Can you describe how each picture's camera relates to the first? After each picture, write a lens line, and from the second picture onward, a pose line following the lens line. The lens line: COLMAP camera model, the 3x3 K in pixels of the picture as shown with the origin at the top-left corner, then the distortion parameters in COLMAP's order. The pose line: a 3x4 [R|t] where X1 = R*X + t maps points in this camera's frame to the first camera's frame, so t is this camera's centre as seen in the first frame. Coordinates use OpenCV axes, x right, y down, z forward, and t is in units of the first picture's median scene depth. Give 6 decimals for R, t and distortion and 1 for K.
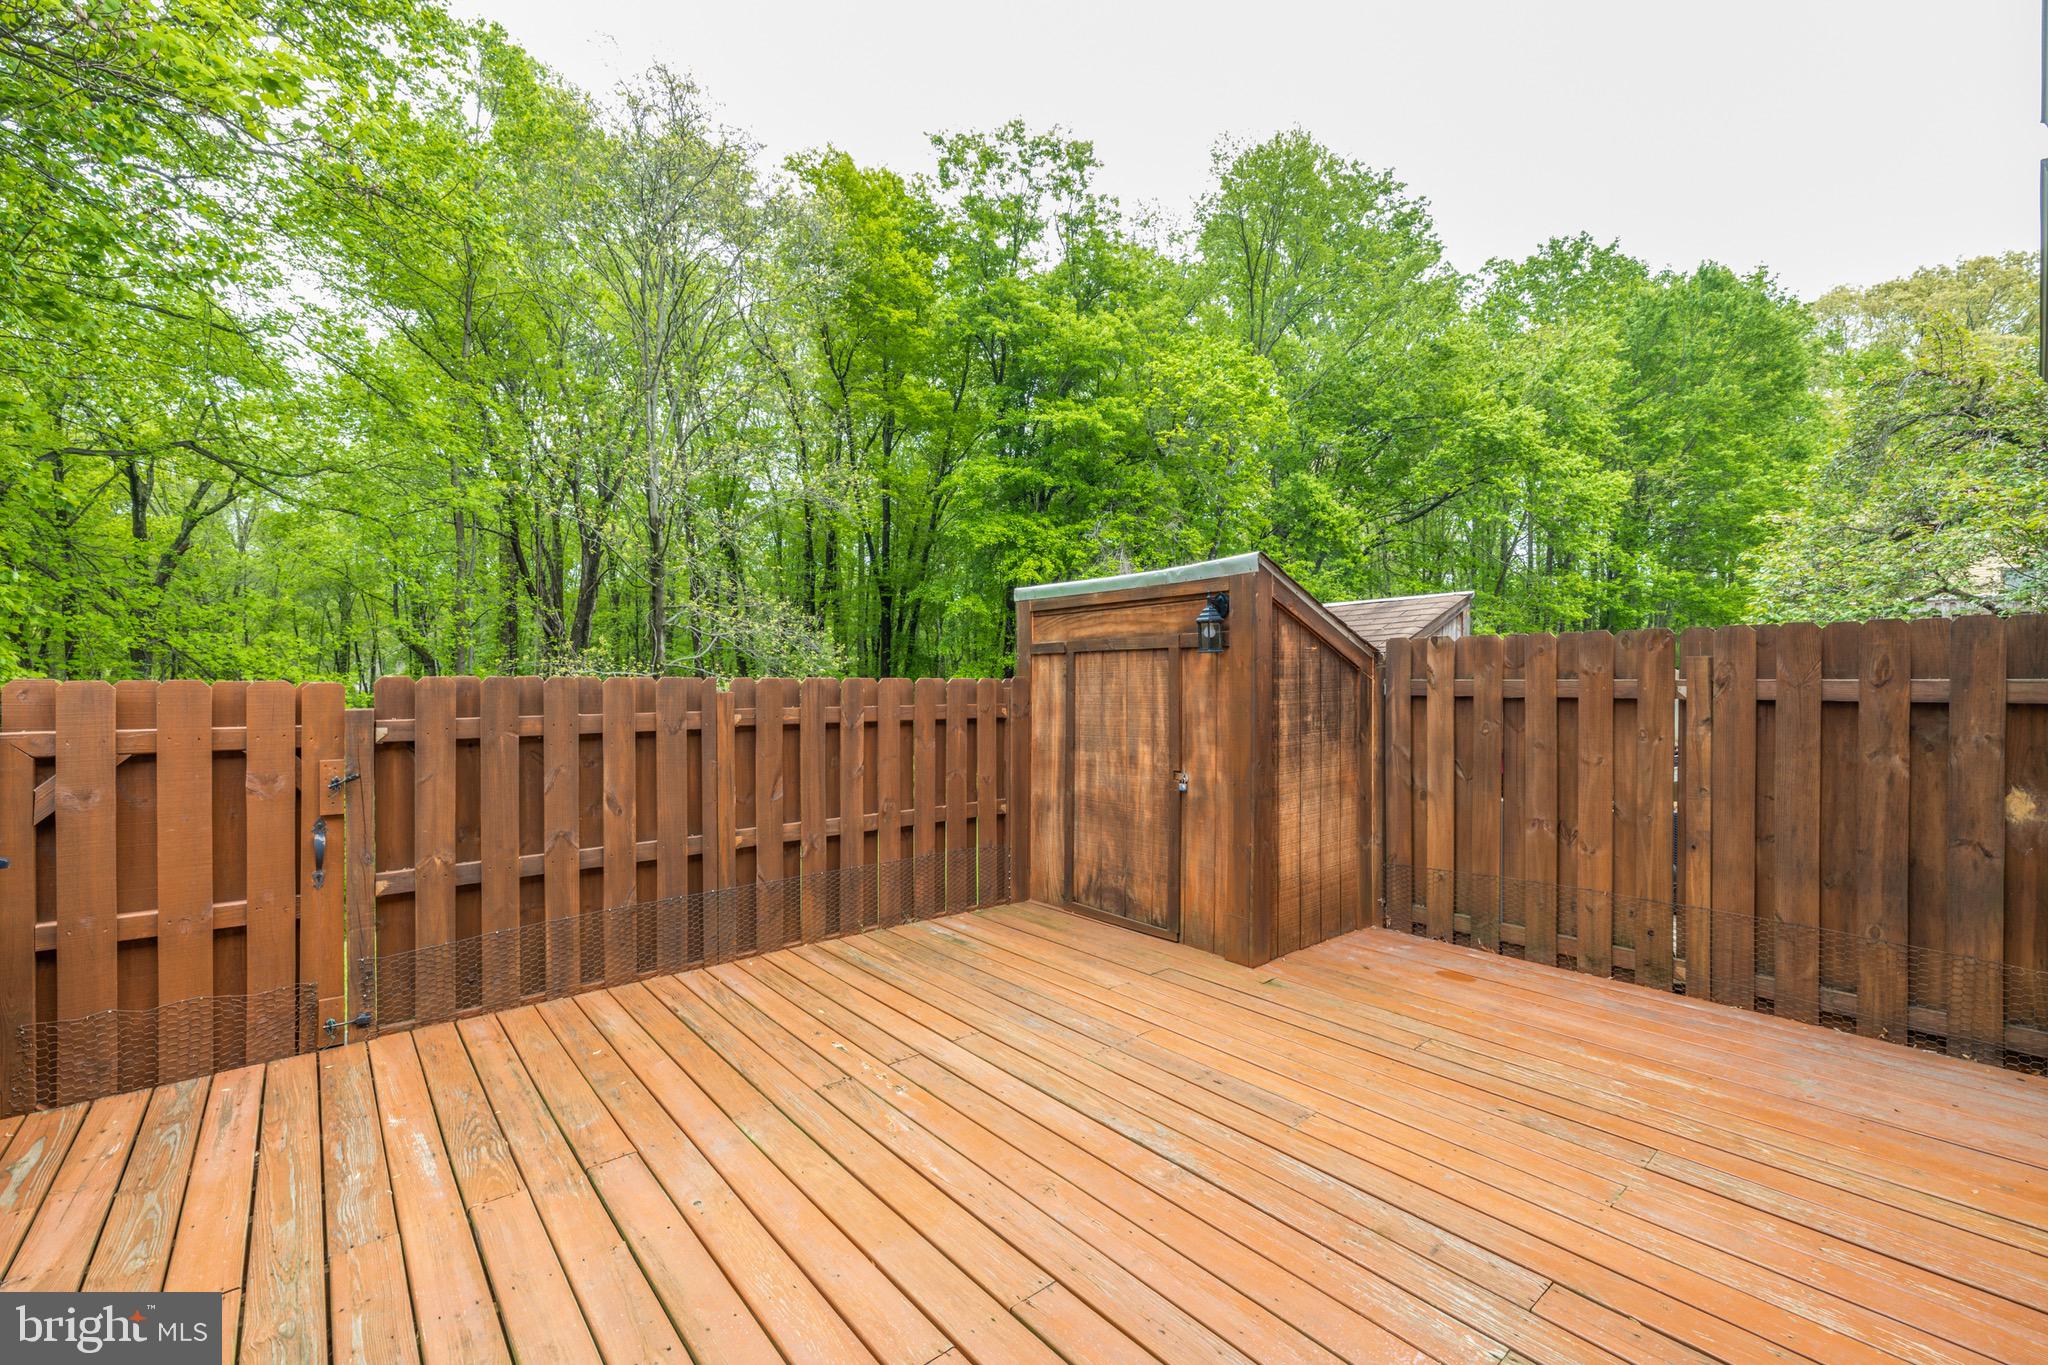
lens RADIAL K [[854.9, 0, 1023.5], [0, 854.9, 685.4], [0, 0, 1]] dist [-0.000485, -0.000073]
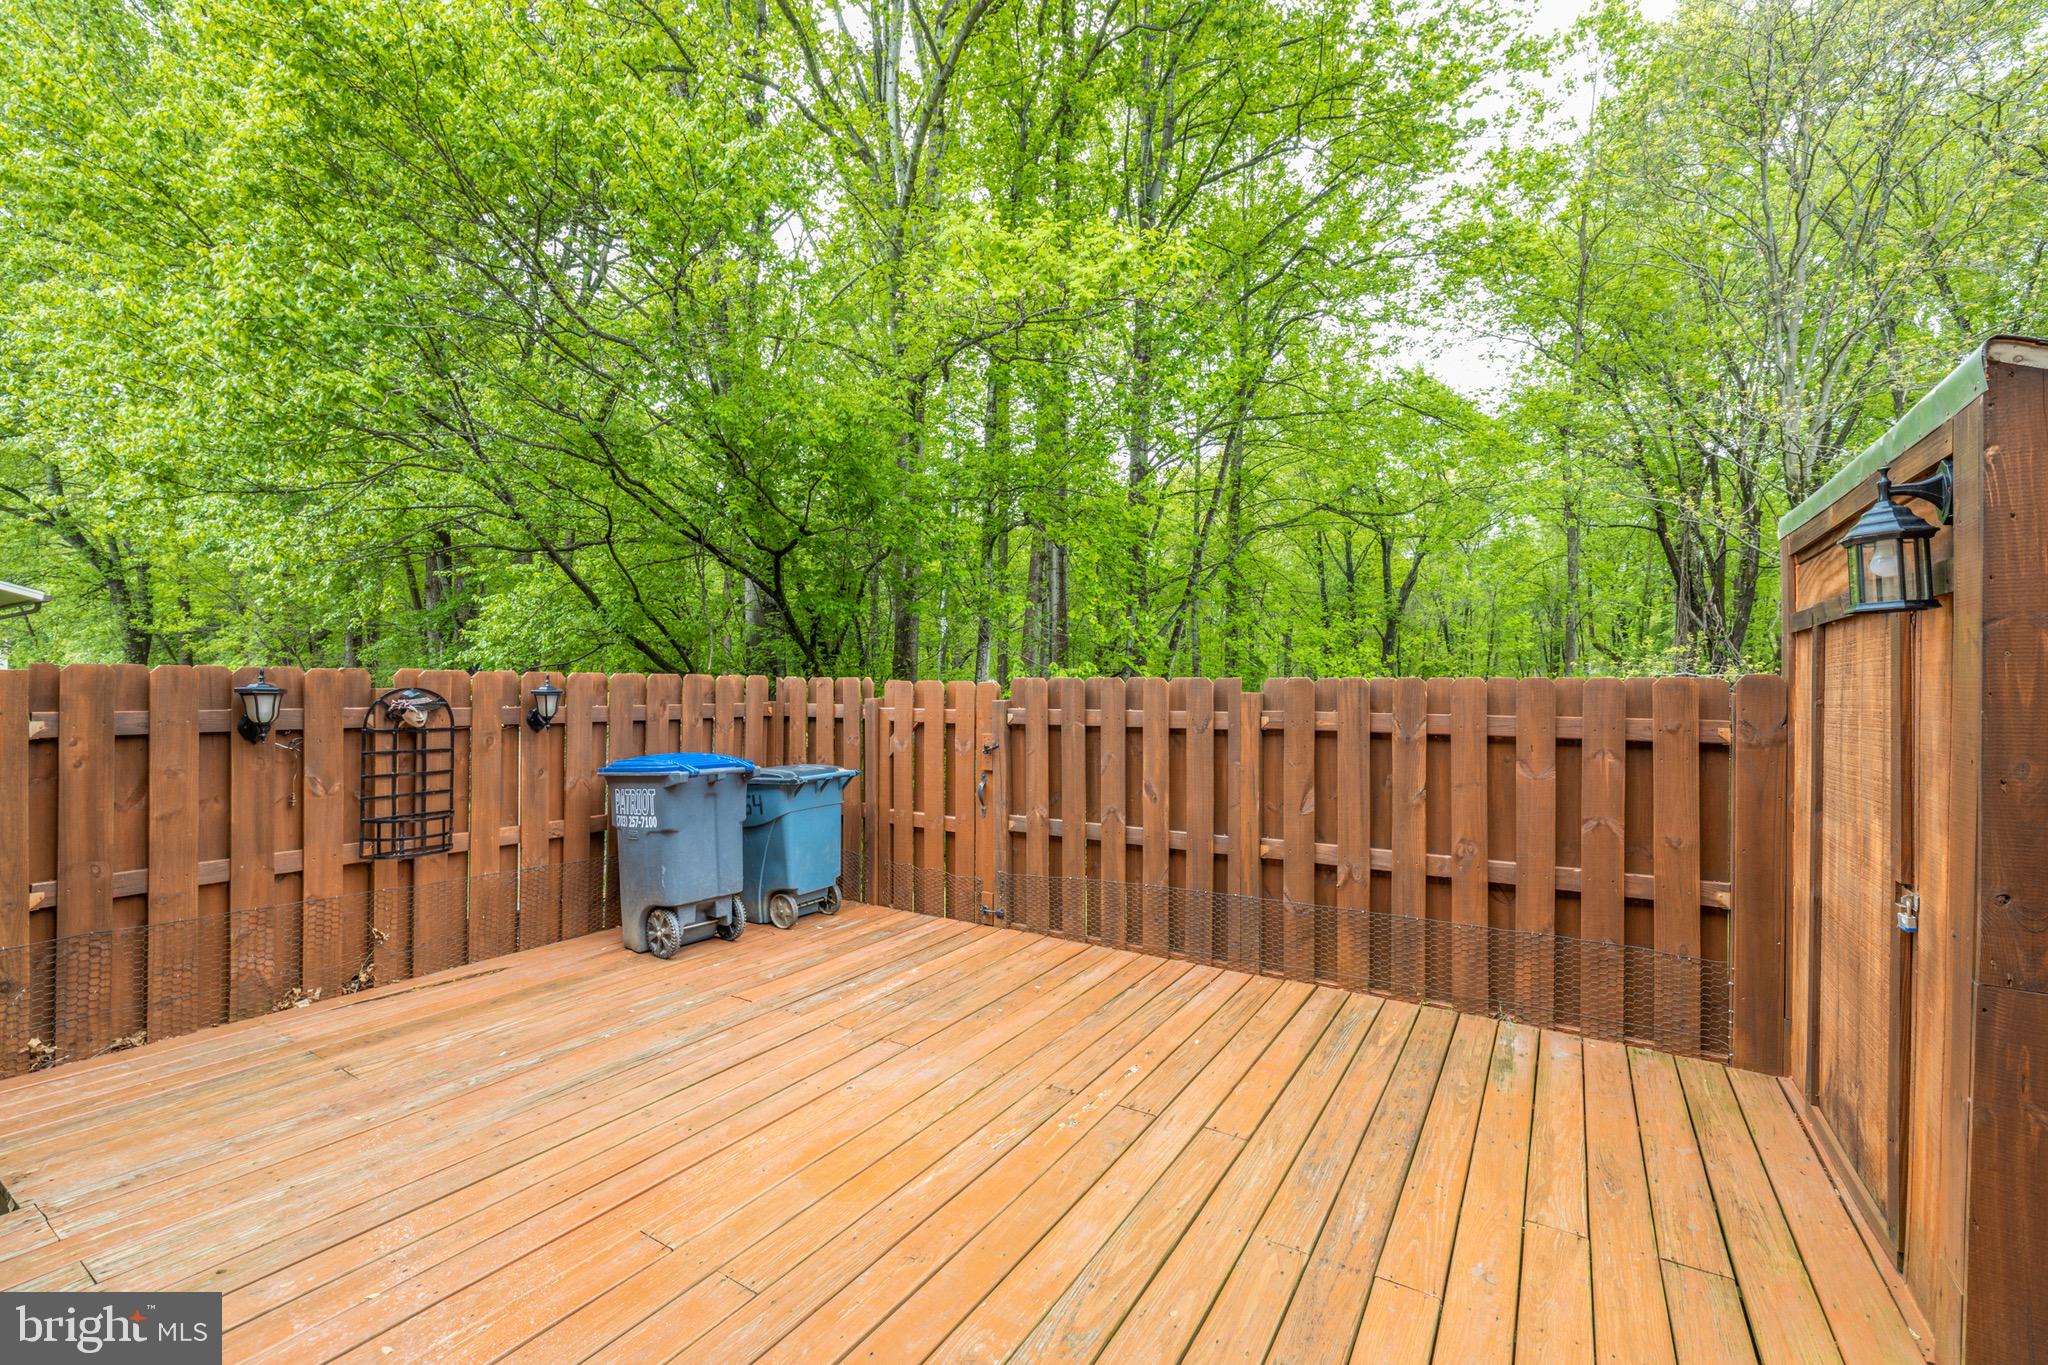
lens RADIAL K [[854.9, 0, 1014.9], [0, 854.9, 681.5], [0, 0, 1]] dist [-0.000485, -0.000073]
pose [[0.303096, -0.001241, -0.952959, 0.500482], [-0.007886, 0.999962, -0.003810, 0.000722], [0.952928, 0.008670, 0.303074, 0.461853]]
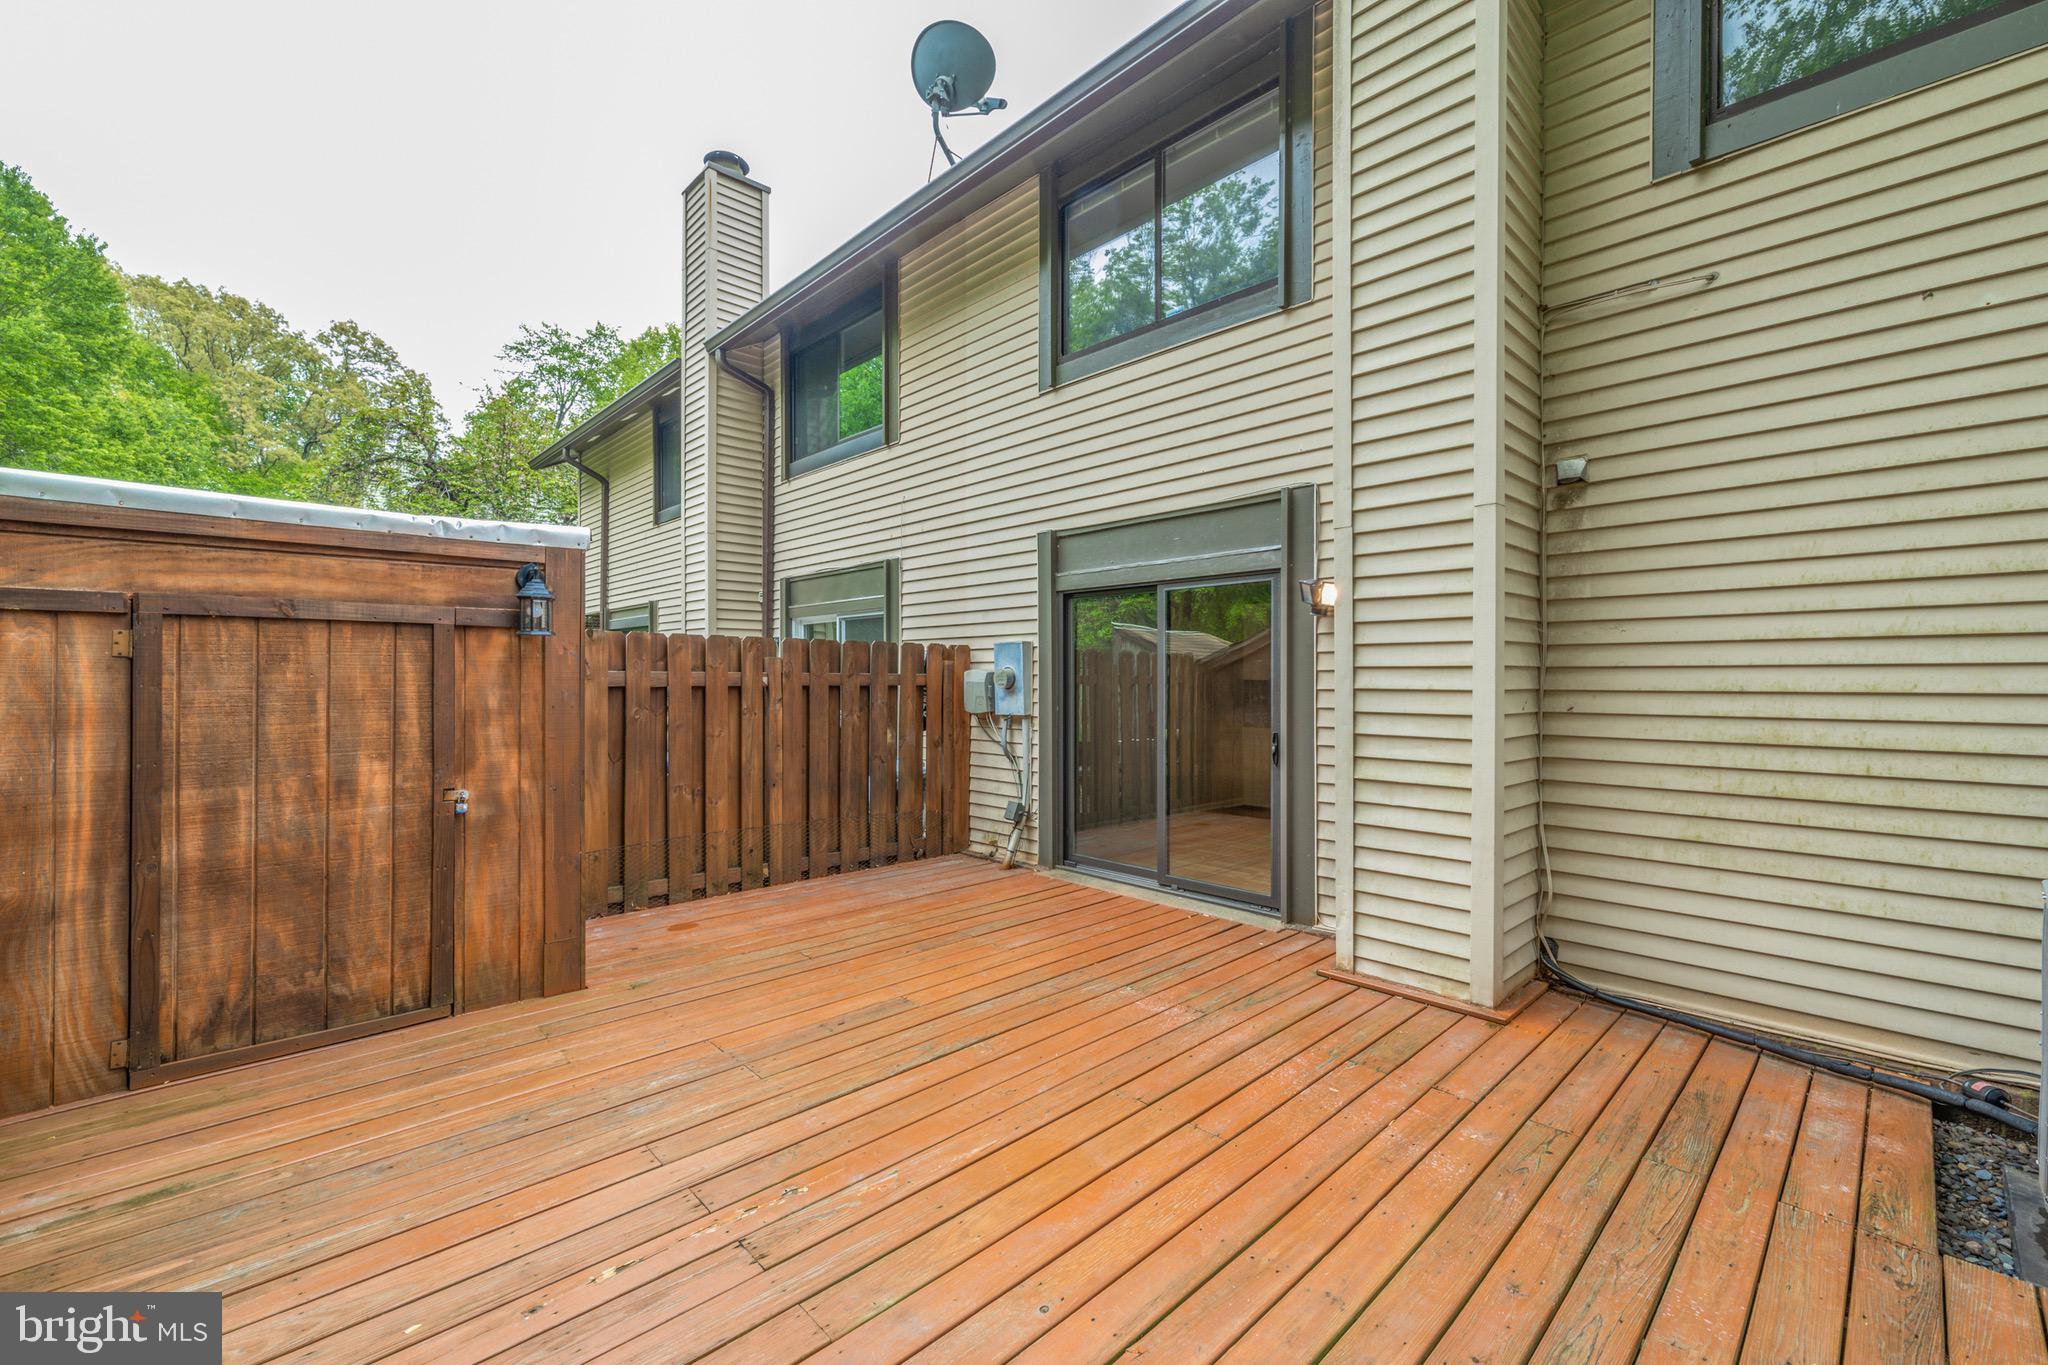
lens RADIAL K [[854.9, 0, 1021.3], [0, 854.9, 681.4], [0, 0, 1]] dist [-0.000485, -0.000073]
pose [[-0.060168, -0.002112, 0.998186, -0.650548], [0.001623, 0.999996, 0.002214, 0.005177], [-0.998187, 0.001753, -0.060164, 0.585557]]
